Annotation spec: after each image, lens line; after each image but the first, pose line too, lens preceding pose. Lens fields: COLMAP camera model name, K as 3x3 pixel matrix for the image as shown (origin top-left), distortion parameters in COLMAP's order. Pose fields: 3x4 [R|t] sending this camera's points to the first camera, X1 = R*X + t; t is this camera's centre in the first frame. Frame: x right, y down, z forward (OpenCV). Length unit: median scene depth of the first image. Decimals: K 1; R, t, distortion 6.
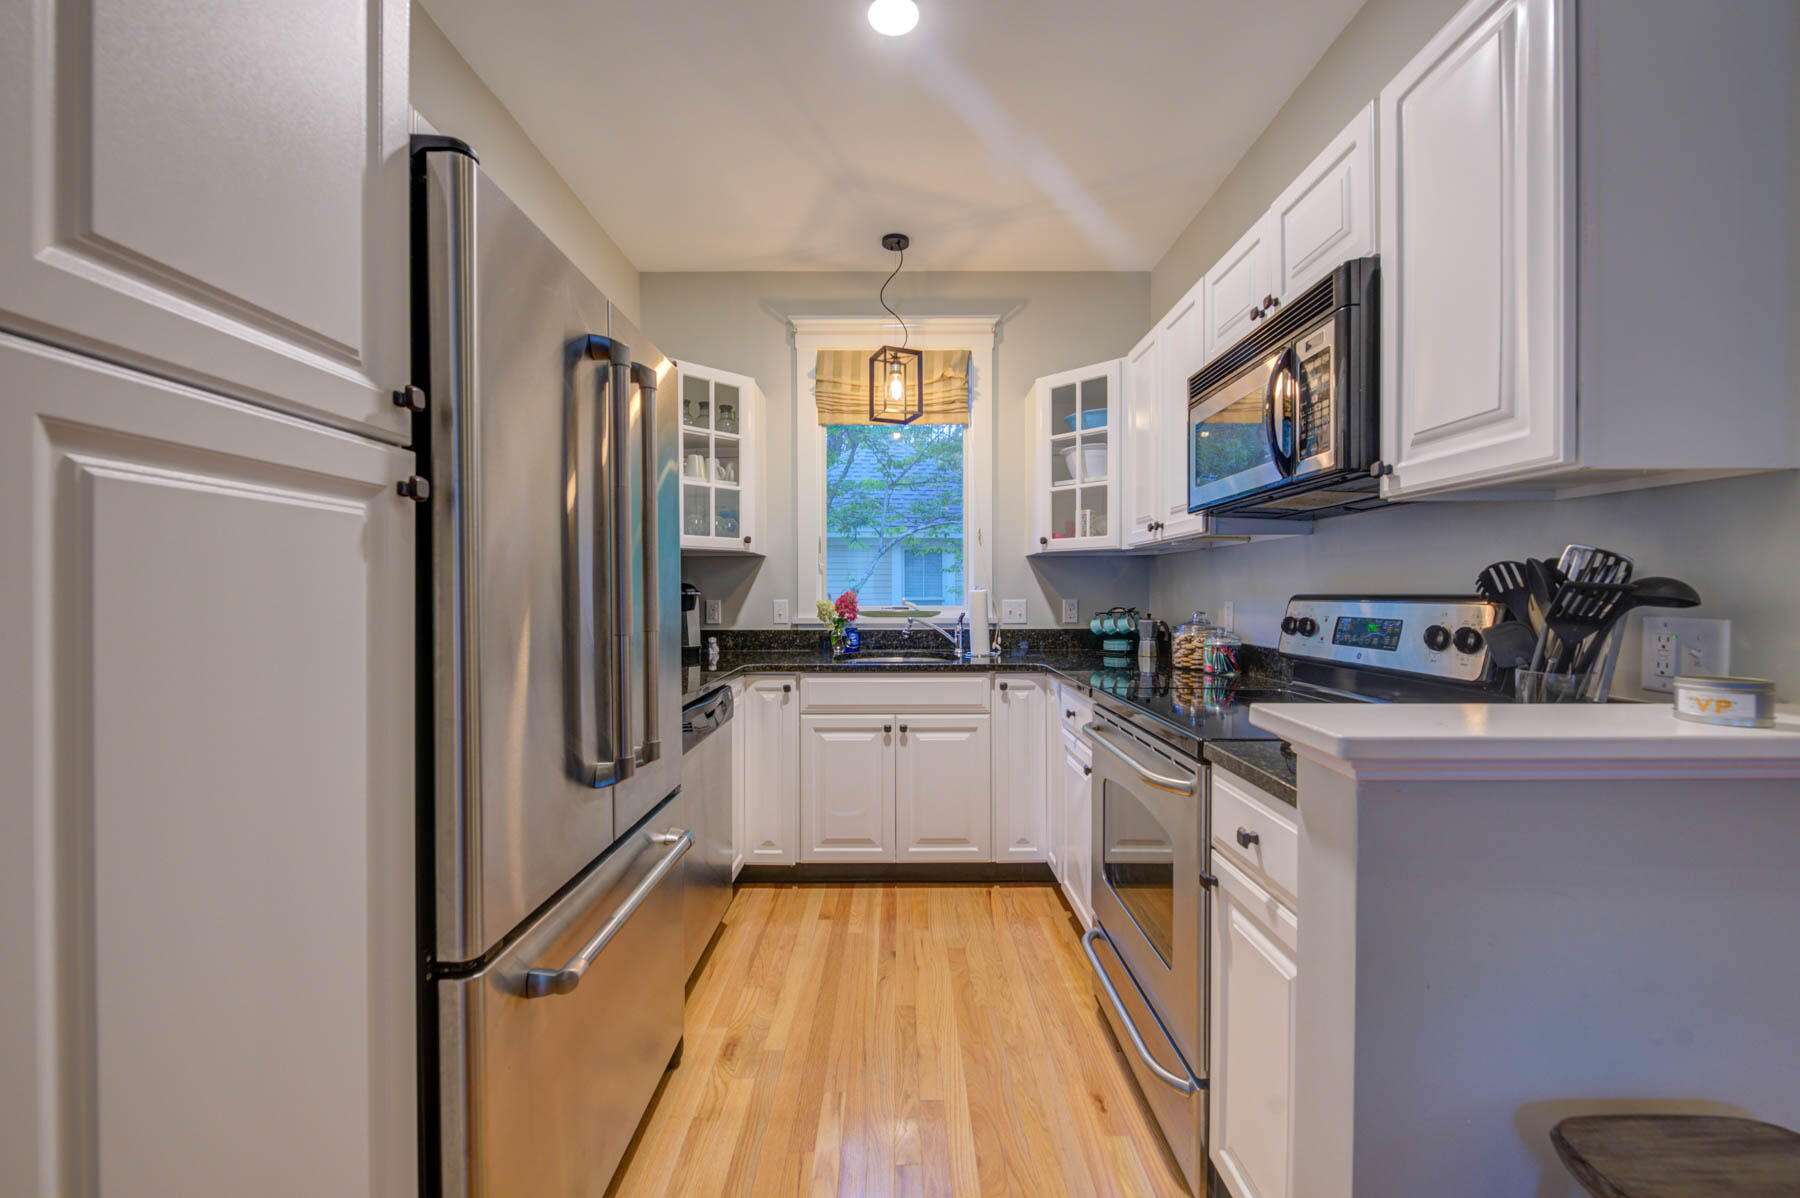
lens RADIAL K [[711.9, 0, 895.4], [0, 711.9, 598.6], [0, 0, 1]] dist [-0.000709, -0.002952]
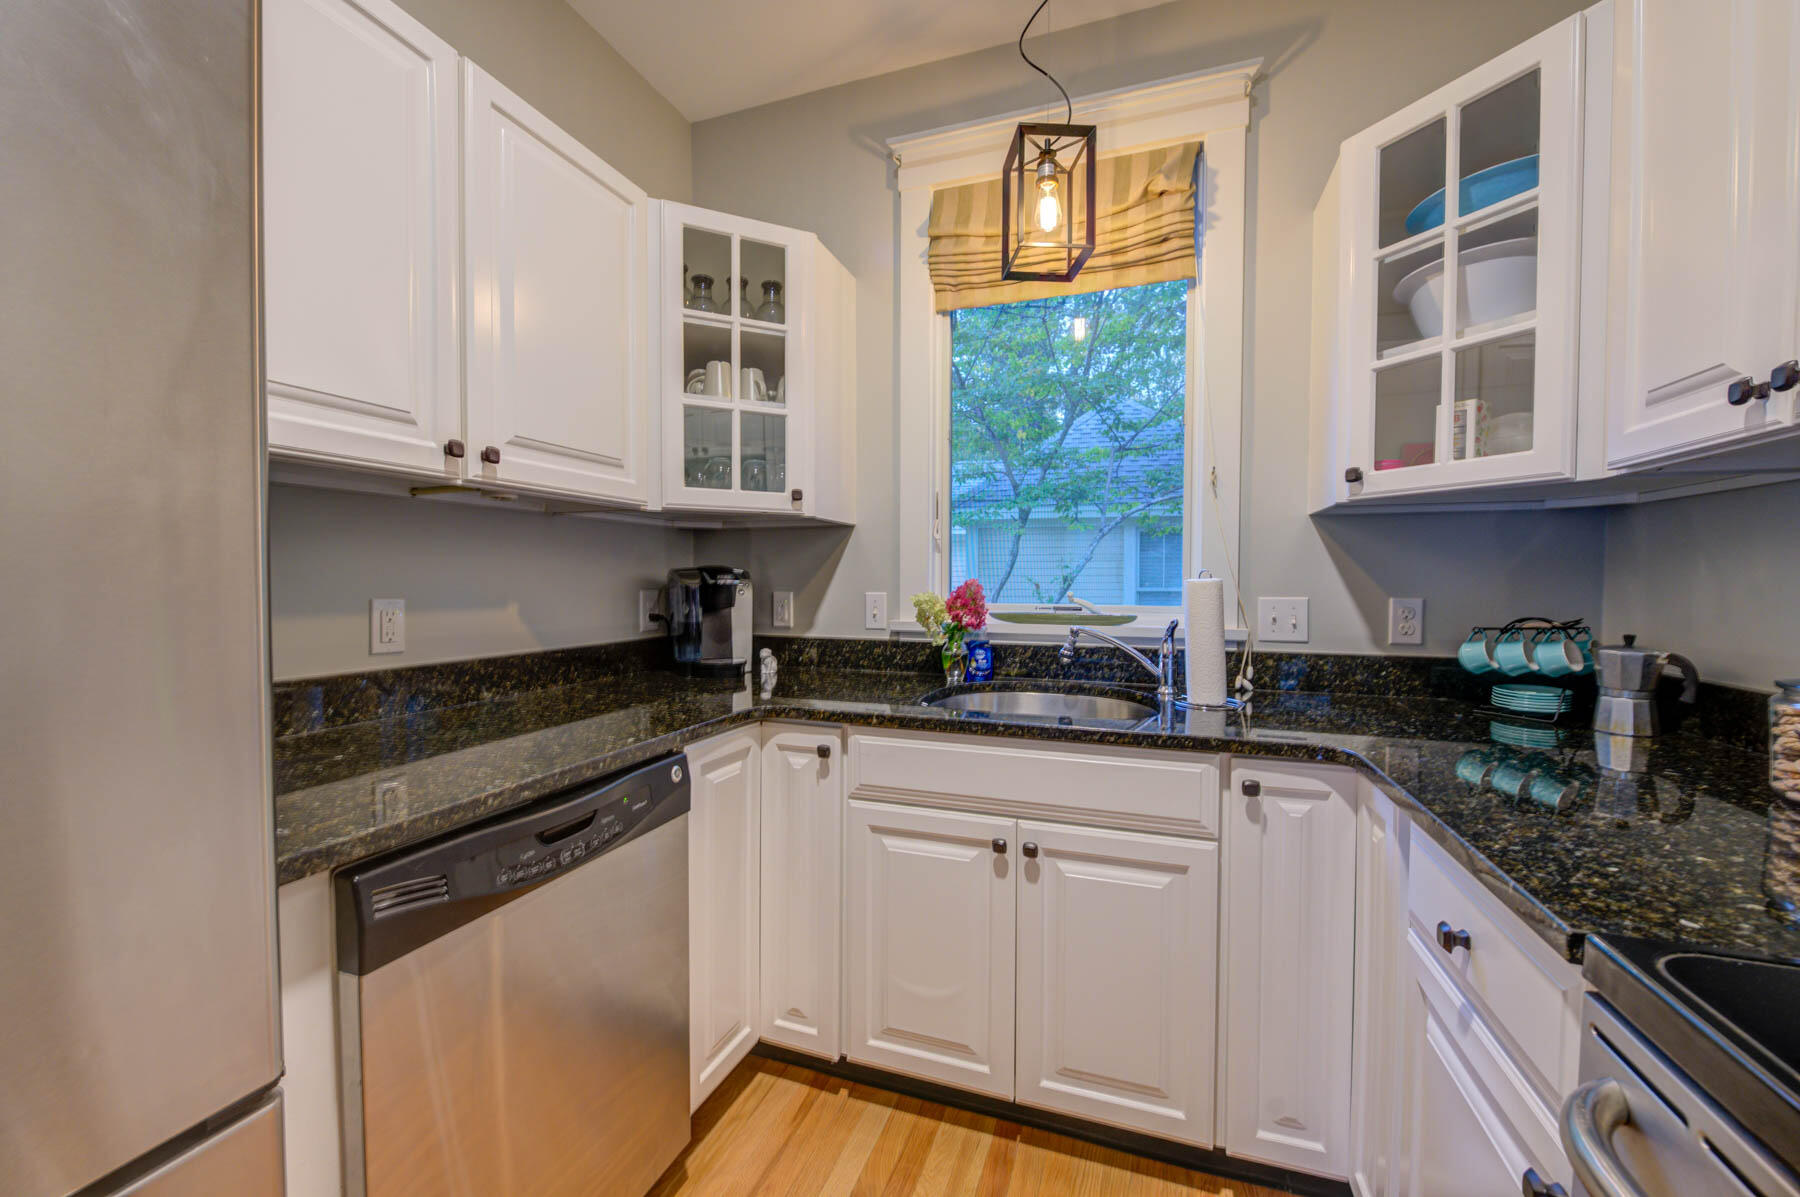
lens RADIAL K [[711.9, 0, 891.1], [0, 711.9, 601.3], [0, 0, 1]] dist [-0.000709, -0.002952]
pose [[0.941943, 0.015486, -0.335417, 0.080591], [-0.008908, 0.999737, 0.021142, -0.004705], [0.335656, -0.016927, 0.941833, 0.464096]]
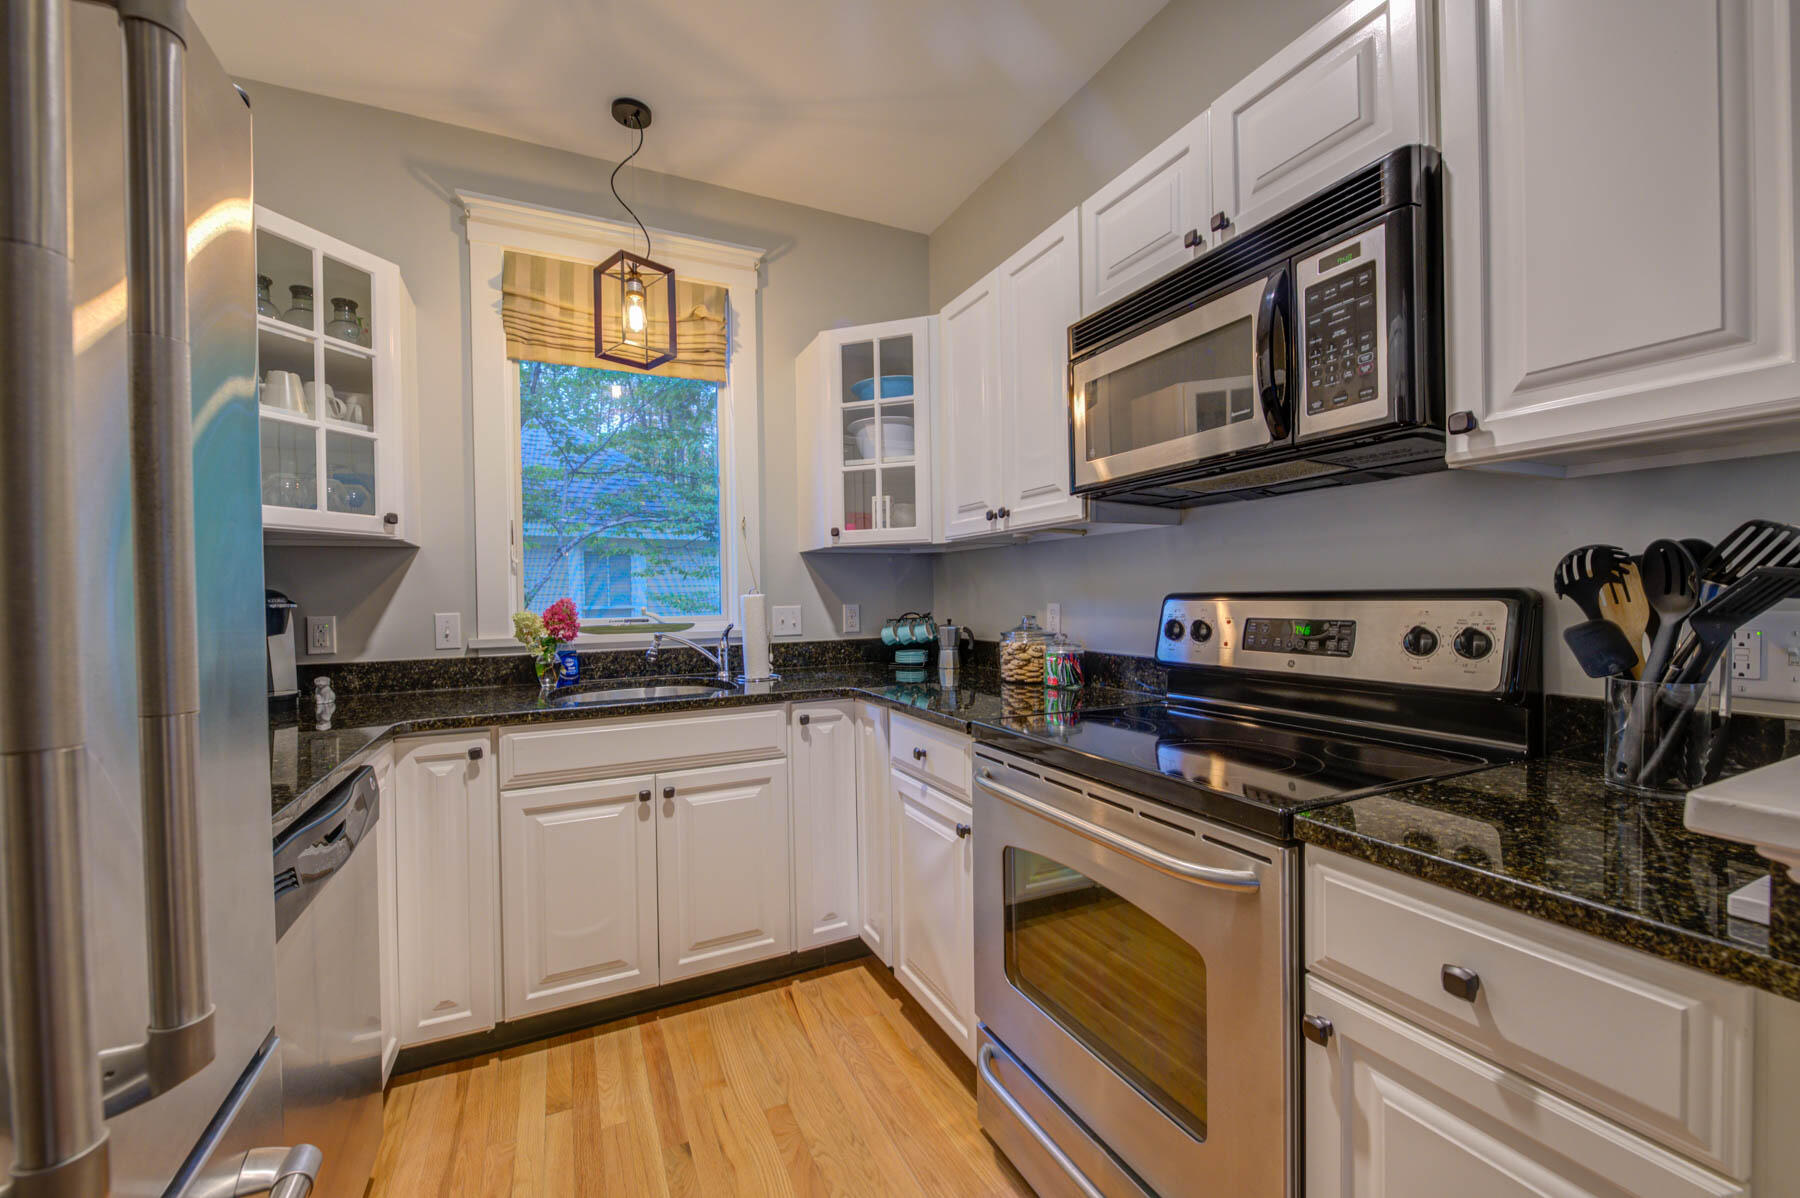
lens RADIAL K [[711.9, 0, 898.4], [0, 711.9, 600.2], [0, 0, 1]] dist [-0.000709, -0.002952]
pose [[0.900807, -0.015983, 0.433925, -0.081556], [0.018677, 0.999824, -0.001946, -0.001381], [-0.433817, 0.009858, 0.900947, 0.253215]]
